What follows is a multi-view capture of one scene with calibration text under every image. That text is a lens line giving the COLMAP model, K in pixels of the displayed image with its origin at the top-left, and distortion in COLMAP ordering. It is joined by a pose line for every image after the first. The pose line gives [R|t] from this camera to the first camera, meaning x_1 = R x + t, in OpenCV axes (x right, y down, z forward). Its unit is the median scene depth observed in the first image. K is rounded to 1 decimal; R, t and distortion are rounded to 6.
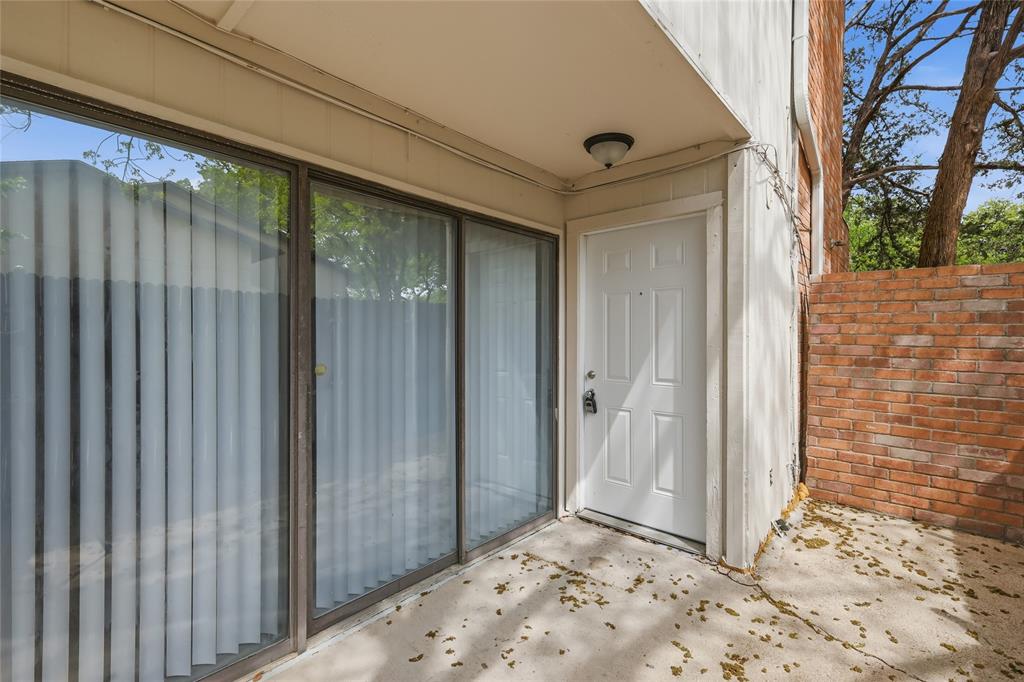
lens RADIAL K [[453.1, 0, 511.4], [0, 453.1, 338.6], [0, 0, 1]] dist [-0.000507, 0.000044]
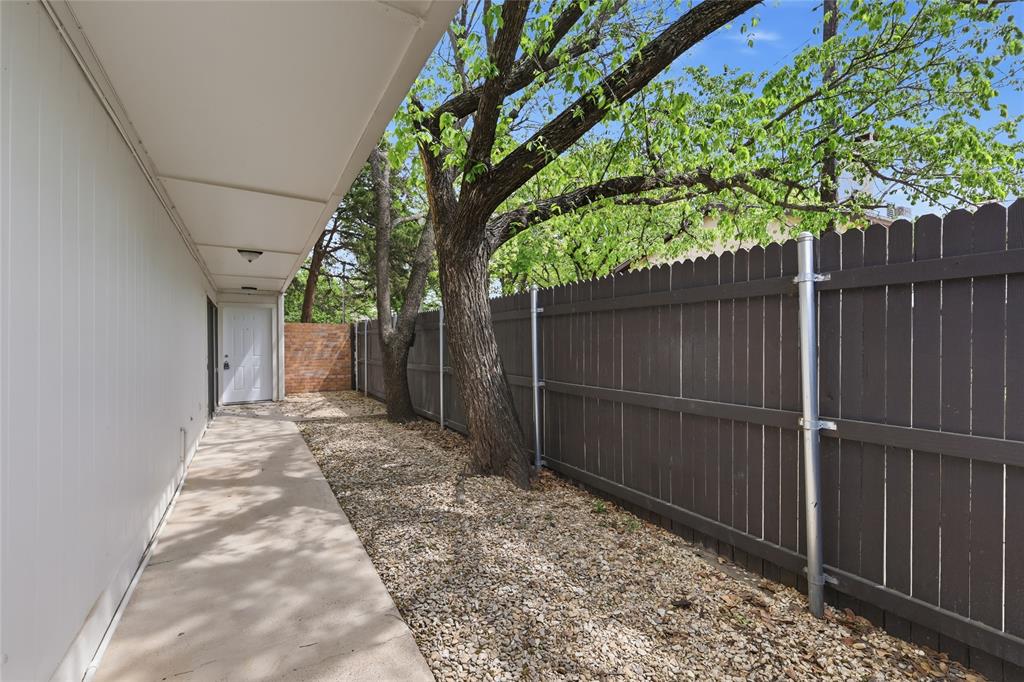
lens RADIAL K [[453.1, 0, 512.0], [0, 453.1, 343.9], [0, 0, 1]] dist [-0.000507, 0.000044]
pose [[0.308518, -0.009945, 0.951166, -2.056871], [0.010240, 0.999922, 0.007134, 0.001014], [-0.951163, 0.007539, 0.308596, -1.659251]]
